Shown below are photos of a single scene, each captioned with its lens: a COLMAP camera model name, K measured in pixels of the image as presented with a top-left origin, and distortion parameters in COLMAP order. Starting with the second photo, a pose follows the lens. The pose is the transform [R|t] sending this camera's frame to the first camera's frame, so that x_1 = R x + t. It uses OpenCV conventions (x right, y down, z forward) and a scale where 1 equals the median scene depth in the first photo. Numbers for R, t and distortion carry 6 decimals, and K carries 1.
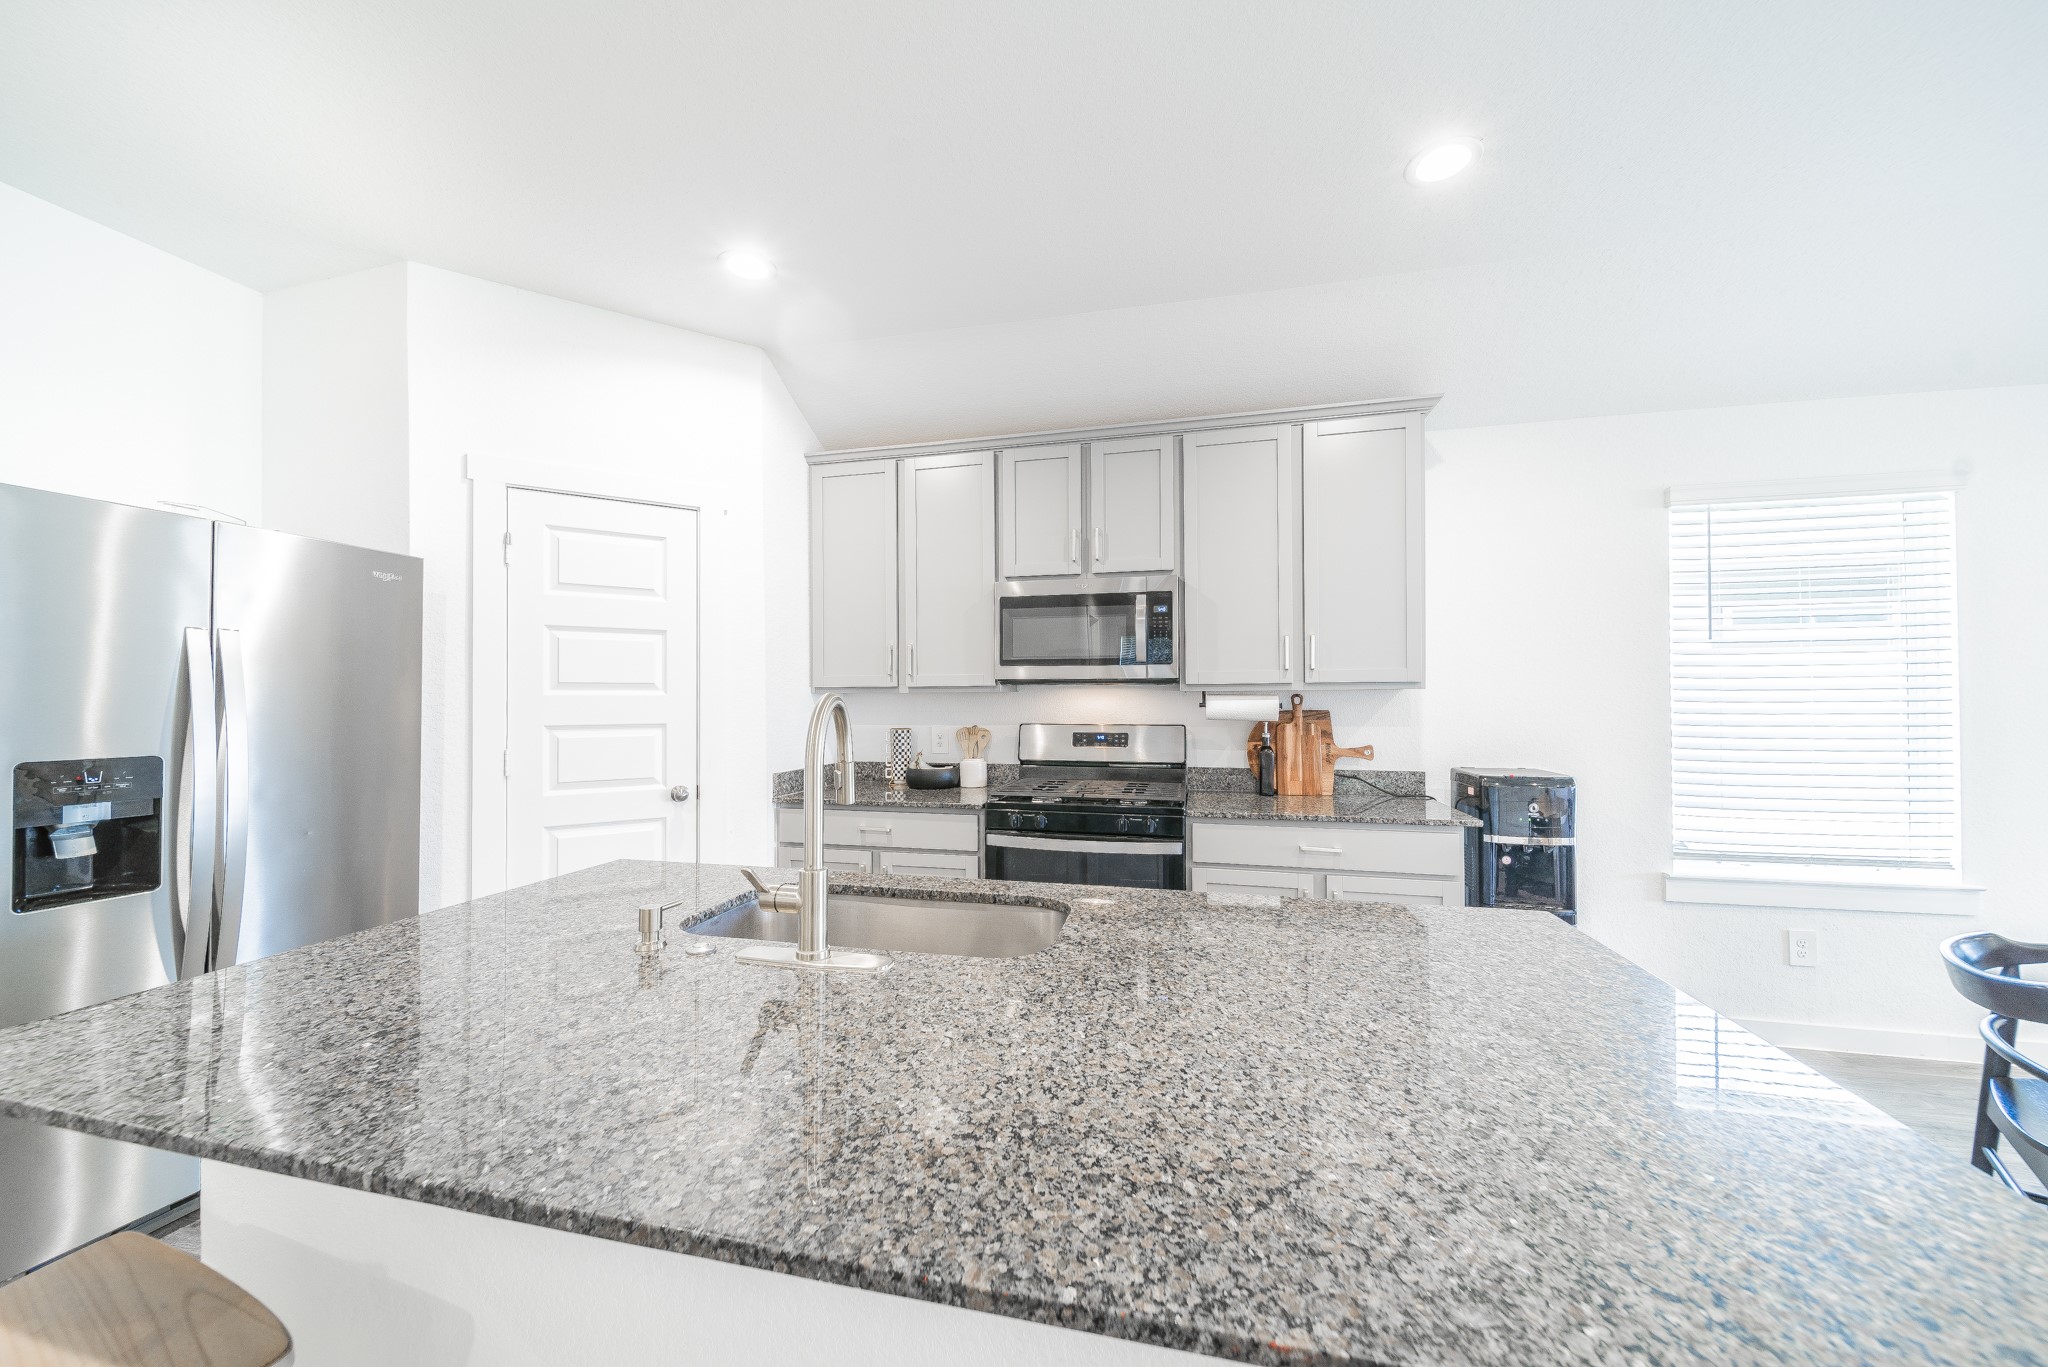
lens RADIAL K [[720.8, 0, 1024.0], [0, 720.8, 683.5], [0, 0, 1]] dist [0.008750, -0.005339]
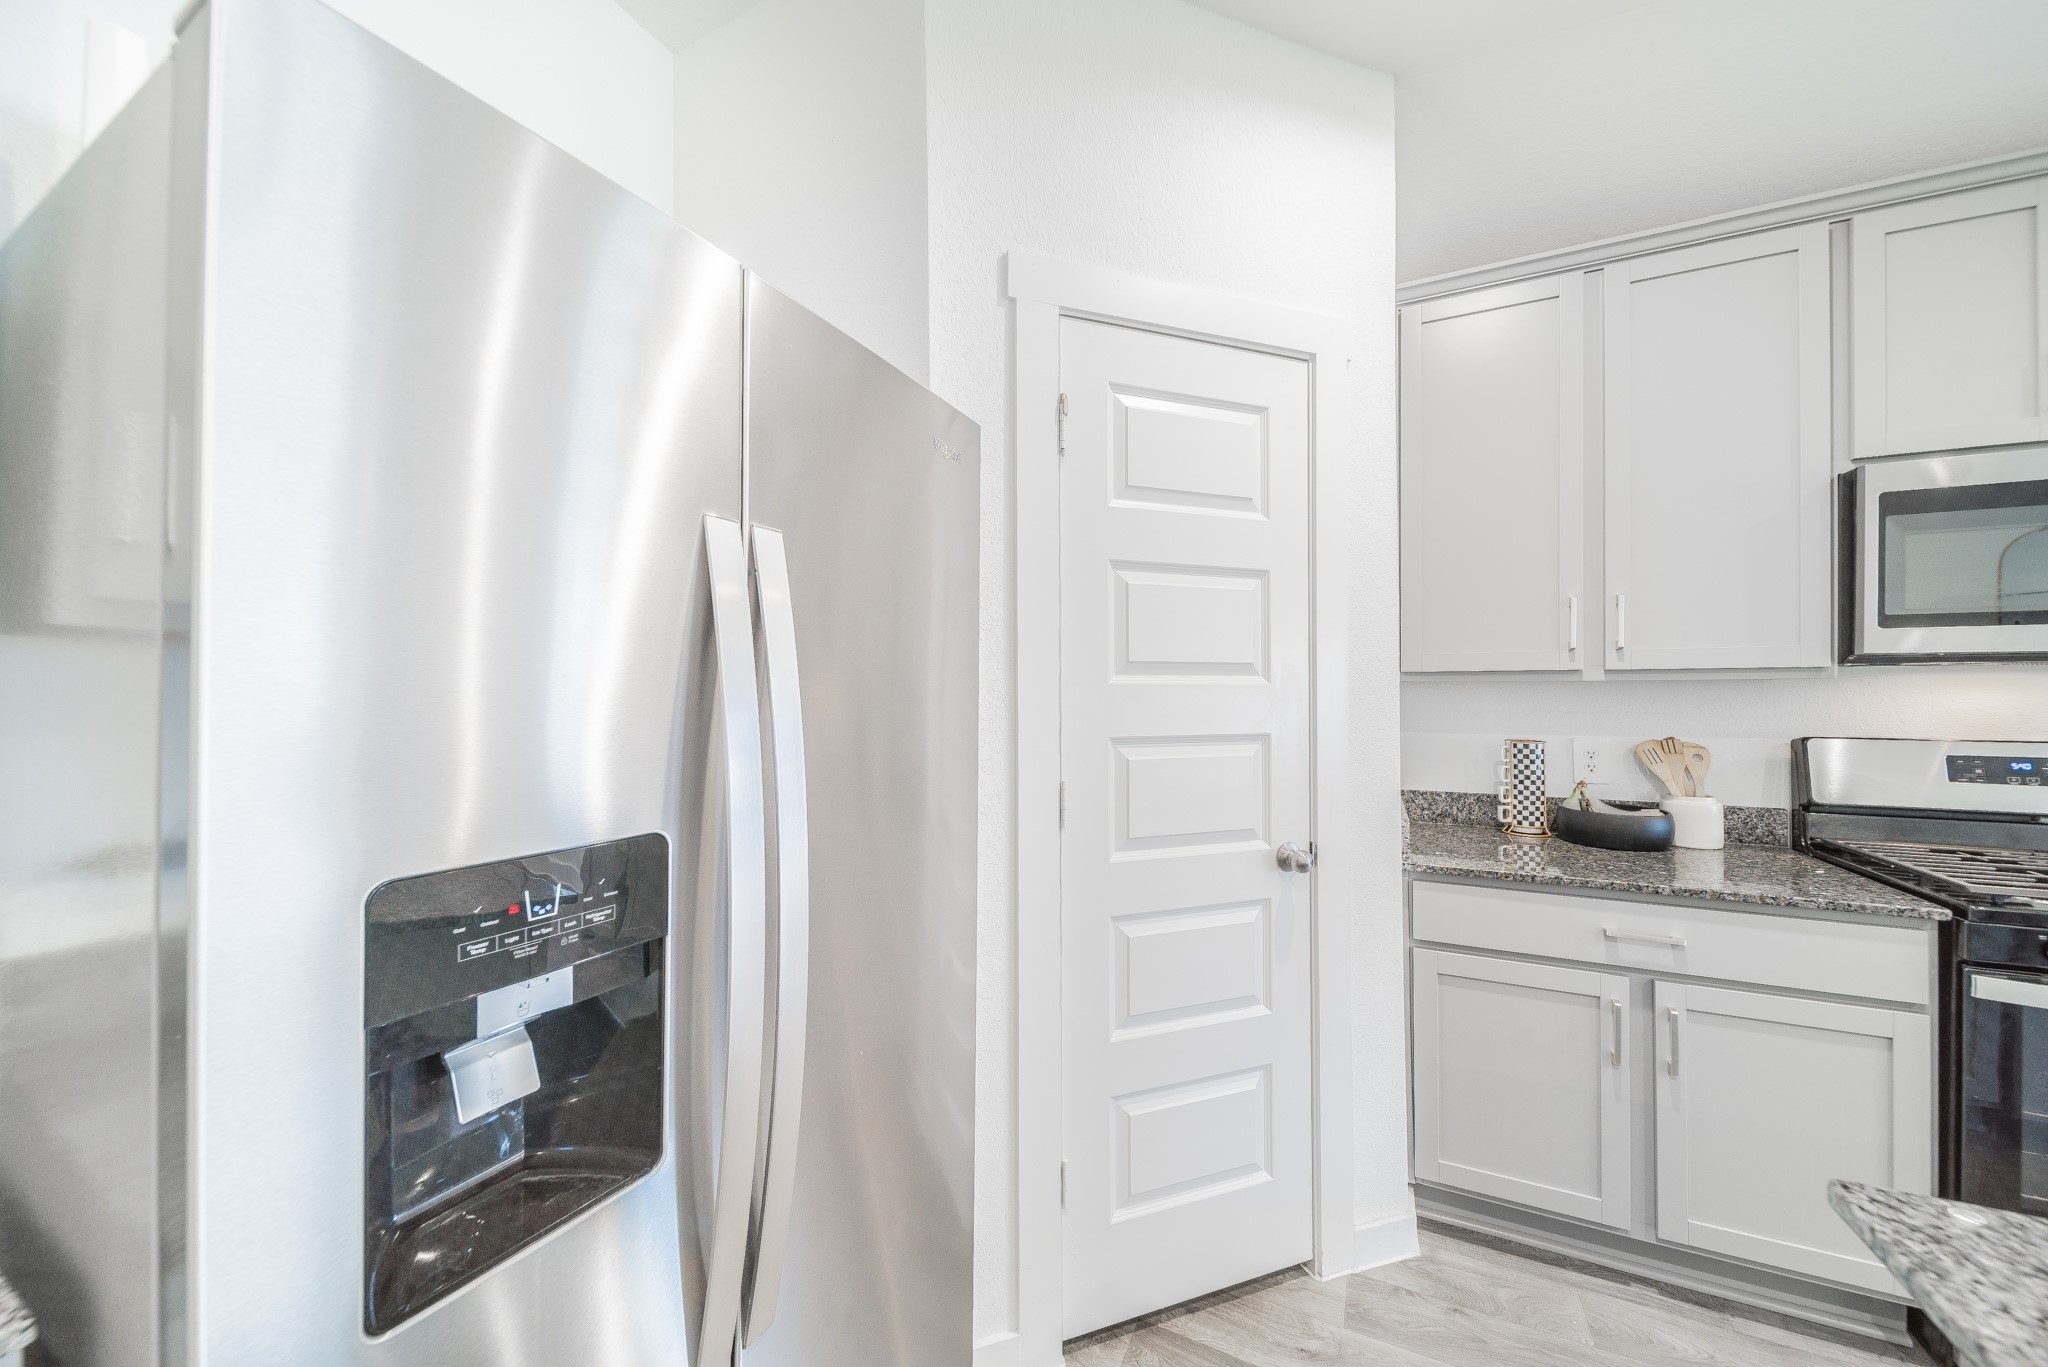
lens RADIAL K [[720.8, 0, 1024.0], [0, 720.8, 683.5], [0, 0, 1]] dist [0.008750, -0.005339]
pose [[0.976742, -0.002118, -0.214408, -0.513015], [0.003758, 0.999967, 0.007240, 0.009782], [0.214386, -0.007878, 0.976717, 0.366981]]
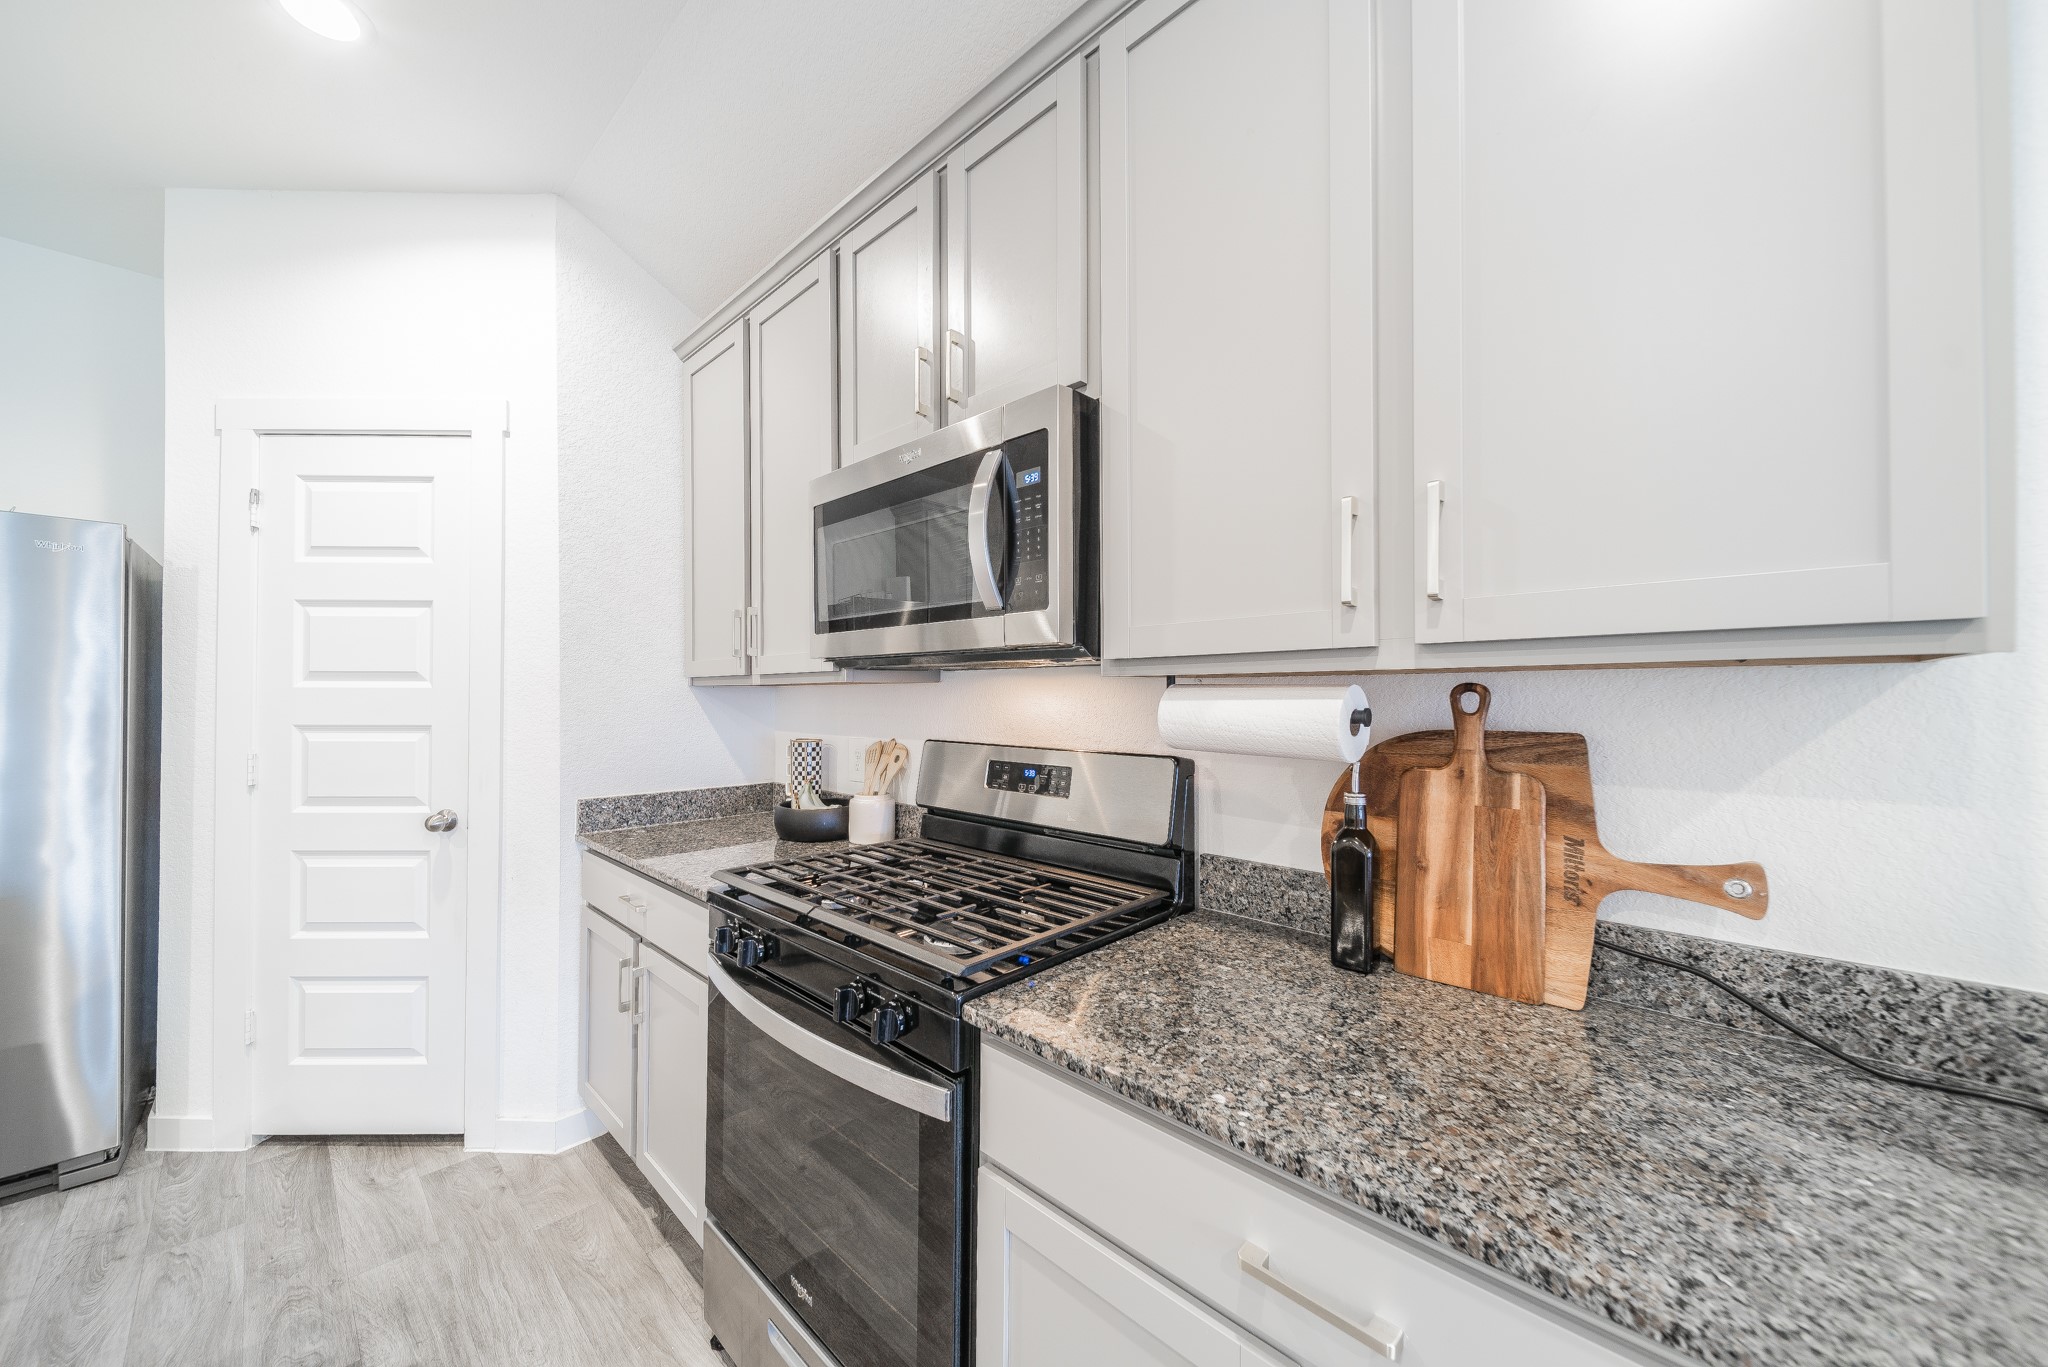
lens RADIAL K [[720.8, 0, 1024.0], [0, 720.8, 683.5], [0, 0, 1]] dist [0.008750, -0.005339]
pose [[0.857417, -0.004291, -0.514605, 0.381489], [0.007026, 0.999970, 0.003370, 0.012575], [0.514575, -0.006505, 0.857421, 0.613781]]
